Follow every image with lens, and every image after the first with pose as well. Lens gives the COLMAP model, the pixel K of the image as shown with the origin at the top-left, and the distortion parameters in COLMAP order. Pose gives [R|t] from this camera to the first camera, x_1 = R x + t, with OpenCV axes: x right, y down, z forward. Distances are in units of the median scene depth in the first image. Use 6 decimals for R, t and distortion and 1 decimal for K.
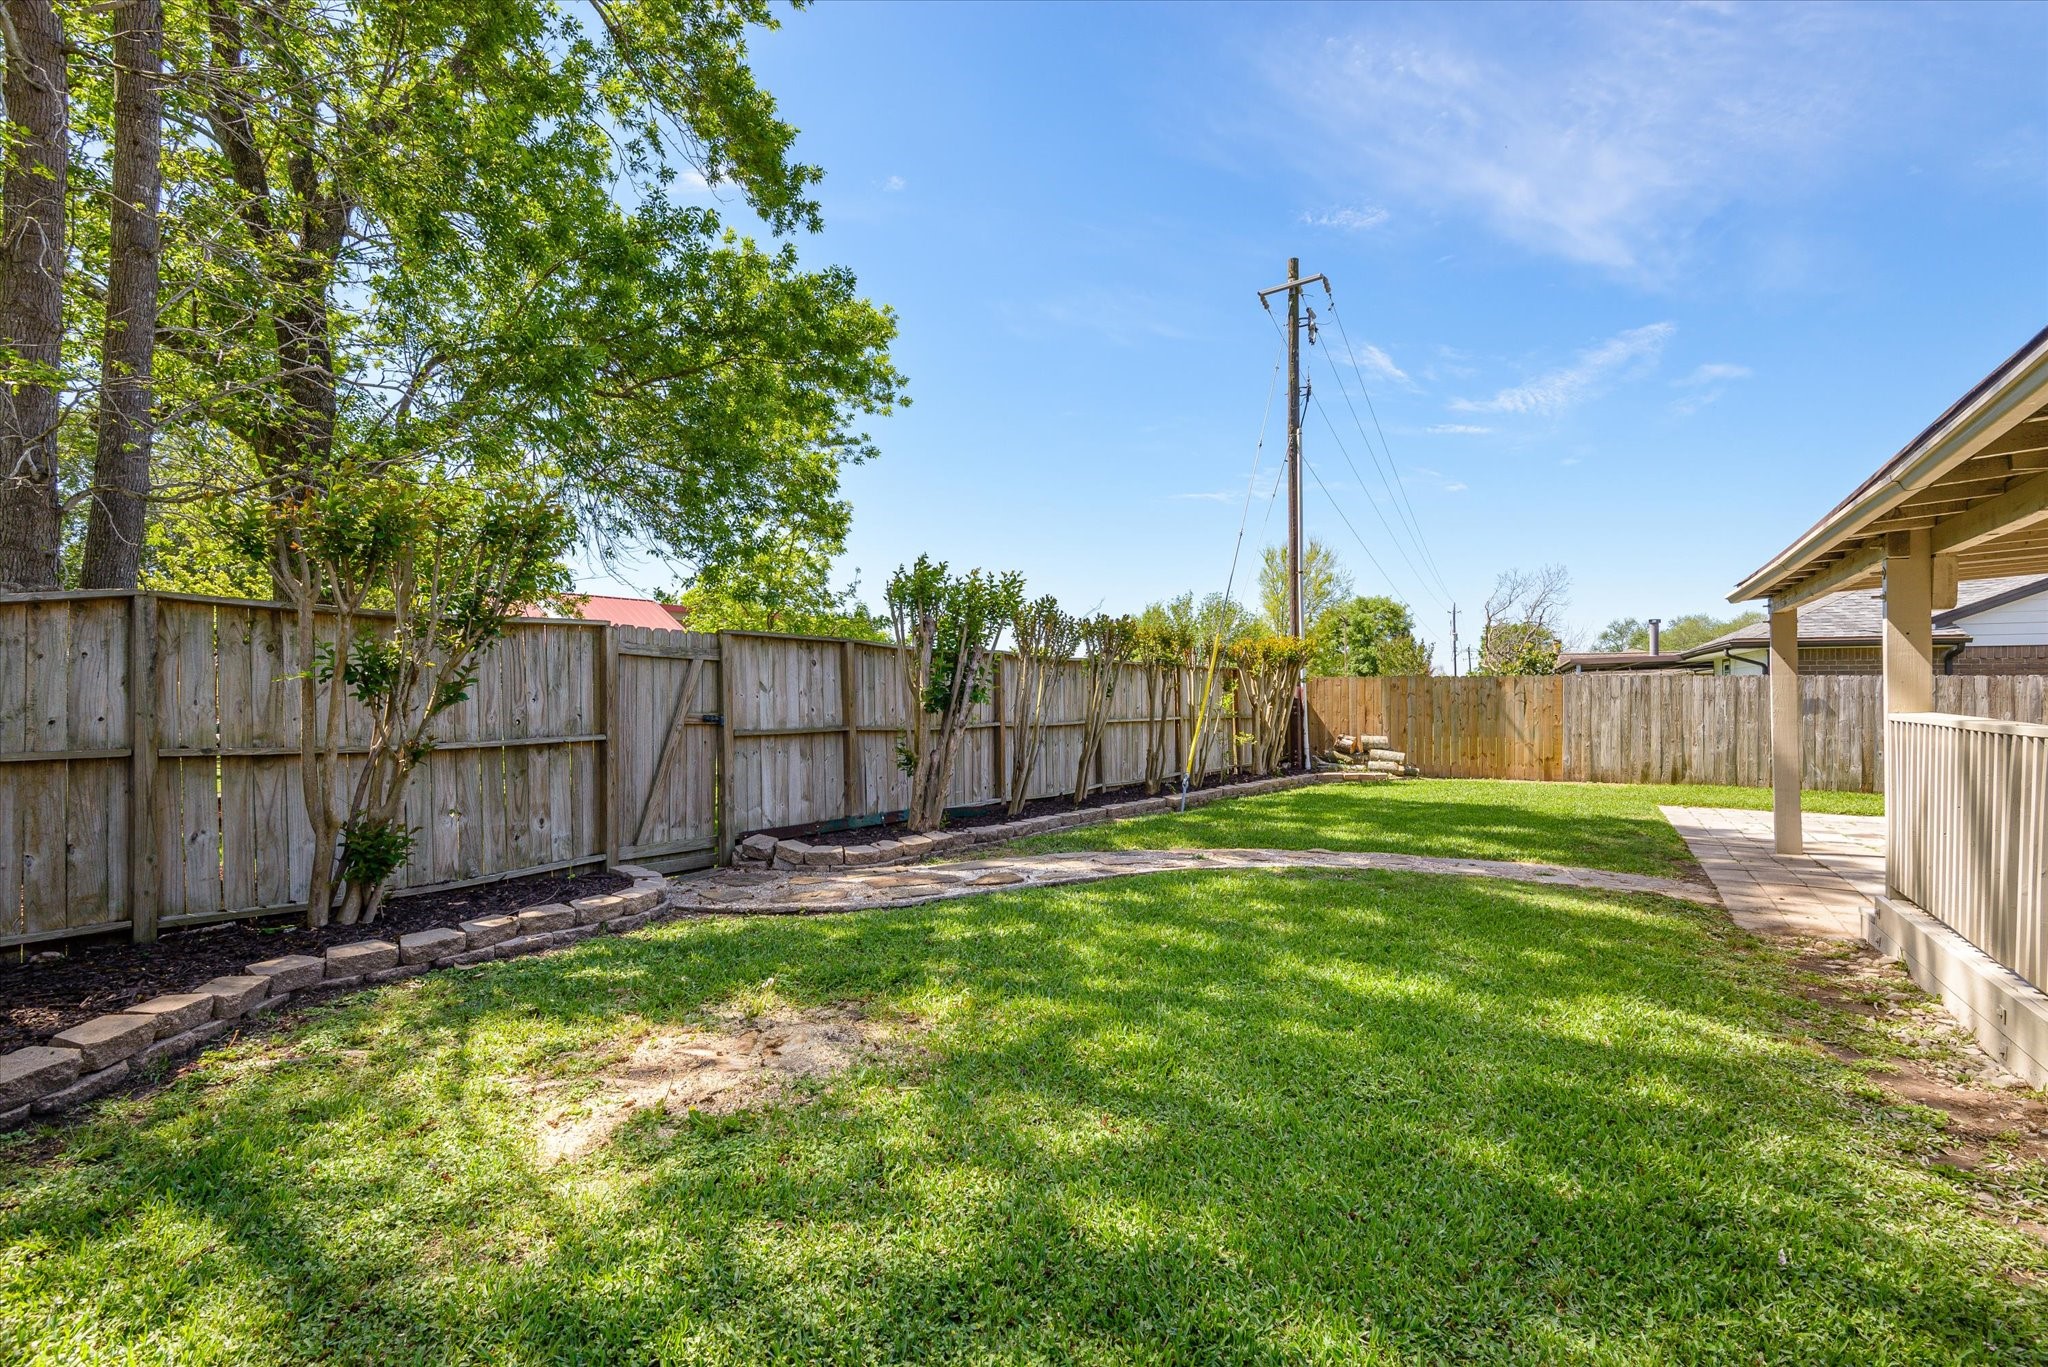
lens RADIAL K [[931.5, 0, 1024.0], [0, 931.5, 683.5], [0, 0, 1]] dist [0.065893, -0.042653]
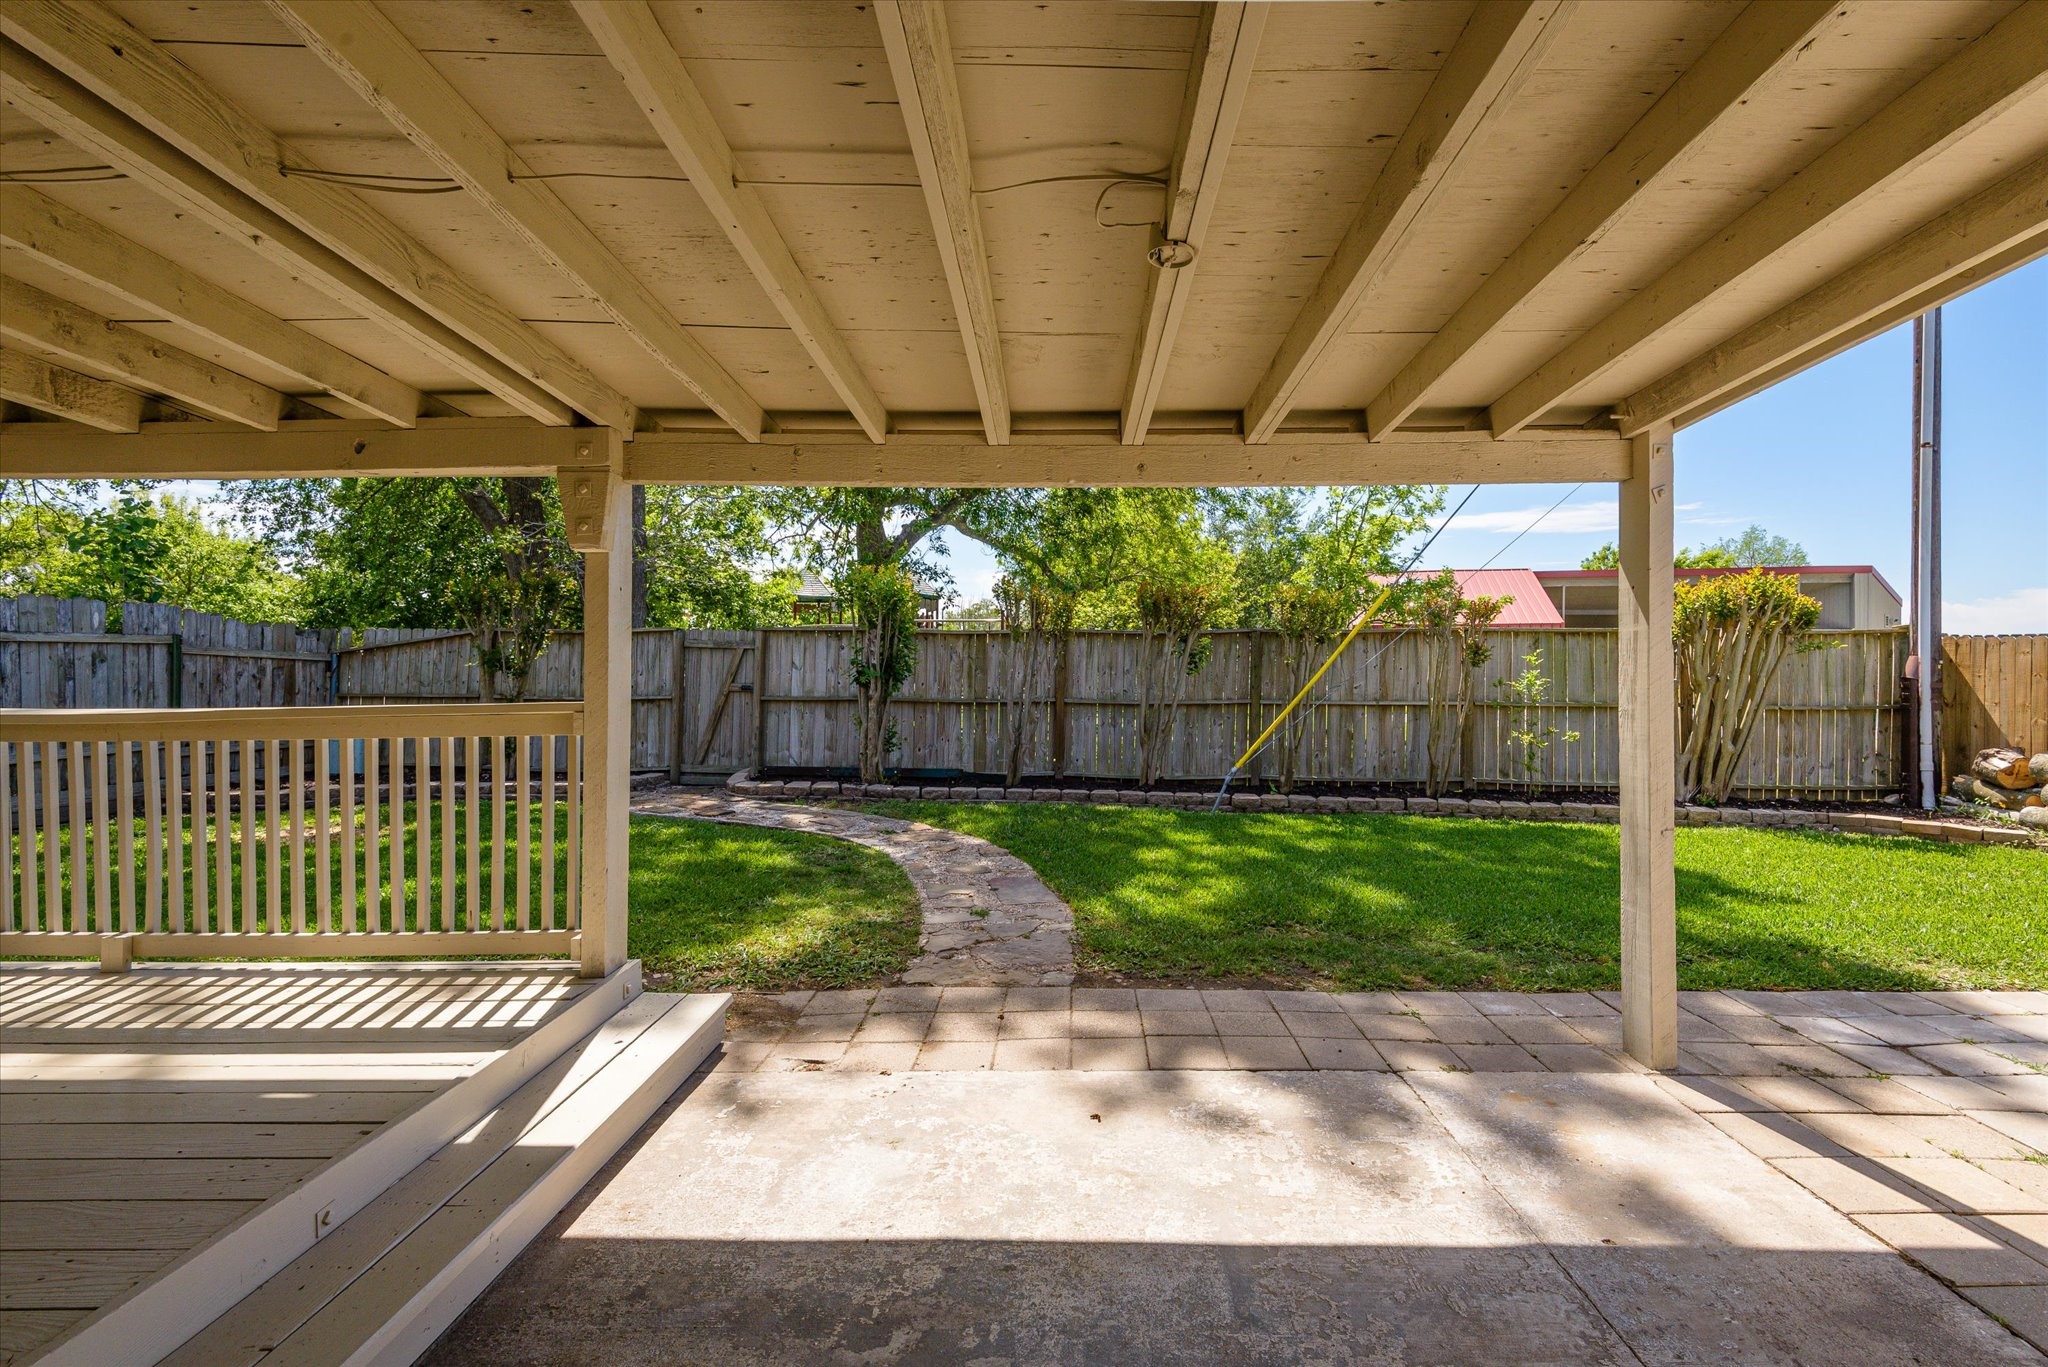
lens RADIAL K [[931.5, 0, 1024.0], [0, 931.5, 683.5], [0, 0, 1]] dist [0.065893, -0.042653]
pose [[0.508377, 0.014686, -0.861009, 1.066253], [0.010424, 0.999676, 0.023206, 0.000488], [0.861072, -0.020772, 0.508059, 0.560814]]
